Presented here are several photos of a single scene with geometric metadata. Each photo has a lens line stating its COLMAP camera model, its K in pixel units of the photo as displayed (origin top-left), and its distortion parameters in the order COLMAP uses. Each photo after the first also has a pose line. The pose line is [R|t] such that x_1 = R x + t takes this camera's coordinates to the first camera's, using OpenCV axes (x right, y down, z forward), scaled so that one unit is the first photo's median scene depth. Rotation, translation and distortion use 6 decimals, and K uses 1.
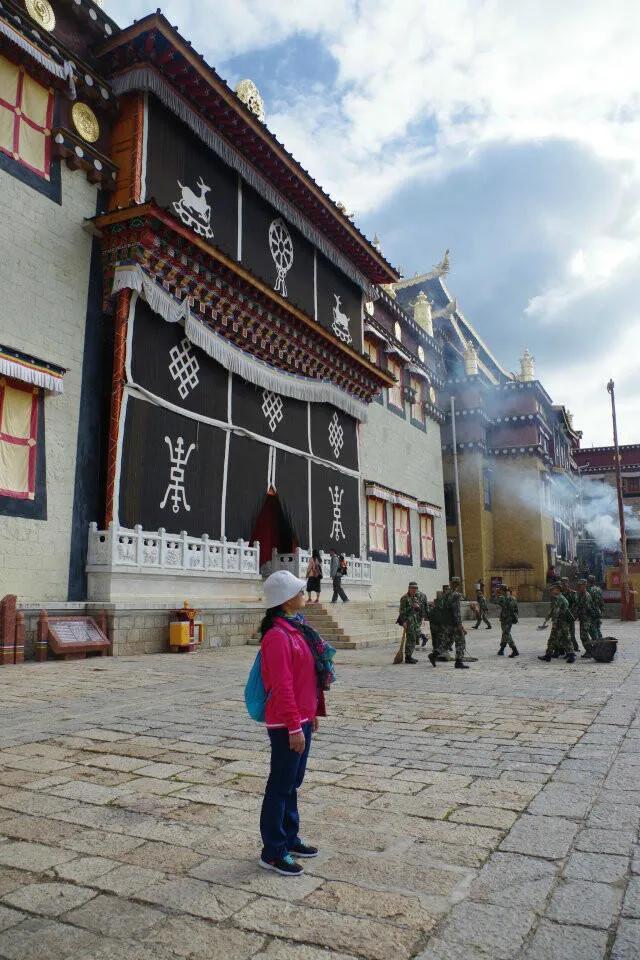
lens RADIAL K [[701.8, 0, 320.0], [0, 701.8, 480.0], [0, 0, 1]] dist [-0.087466, 0.007181]
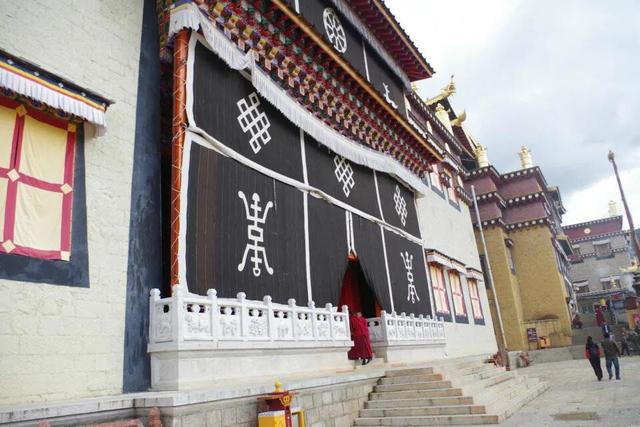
lens RADIAL K [[467.8, 0, 315.0], [0, 467.8, 225.4], [0, 0, 1]] dist [-0.087466, 0.007181]
pose [[0.991857, -0.101607, -0.076789, -0.080094], [0.092018, 0.988561, -0.119500, 0.058513], [0.088052, 0.111461, 0.989860, 0.406731]]
